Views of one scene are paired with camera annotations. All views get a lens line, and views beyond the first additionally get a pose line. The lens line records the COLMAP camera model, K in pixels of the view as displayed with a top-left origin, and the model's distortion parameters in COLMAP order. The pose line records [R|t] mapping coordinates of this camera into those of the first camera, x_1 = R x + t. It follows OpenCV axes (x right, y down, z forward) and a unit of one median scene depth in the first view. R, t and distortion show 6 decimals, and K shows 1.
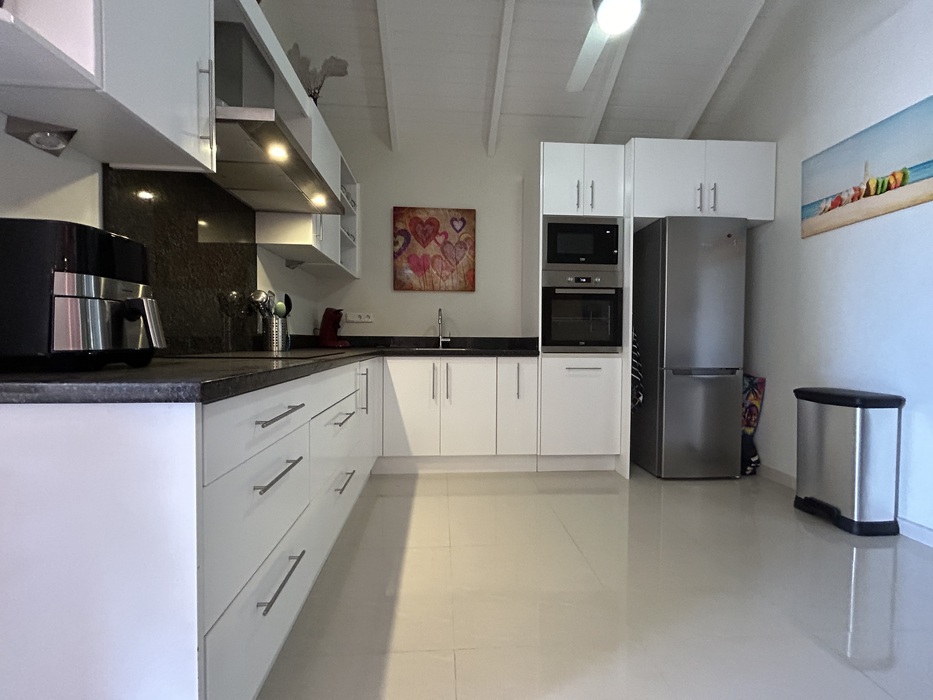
lens RADIAL K [[380.6, 0, 463.8], [0, 380.6, 352.3], [0, 0, 1]] dist [-0.001874, 0.000047]
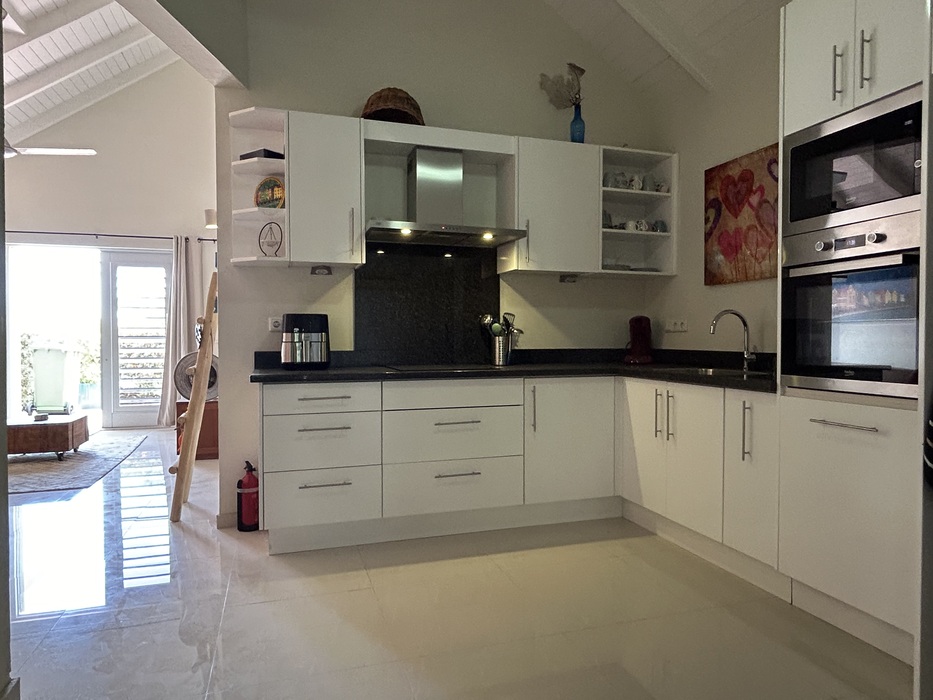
lens RADIAL K [[574.2, 0, 465.0], [0, 574.2, 351.7], [0, 0, 1]] dist [0.029059, 0.002529]
pose [[0.267350, 0.016971, -0.963450, 0.752362], [-0.026729, 0.999591, 0.010190, -0.038360], [0.963229, 0.023028, 0.267695, 0.275494]]
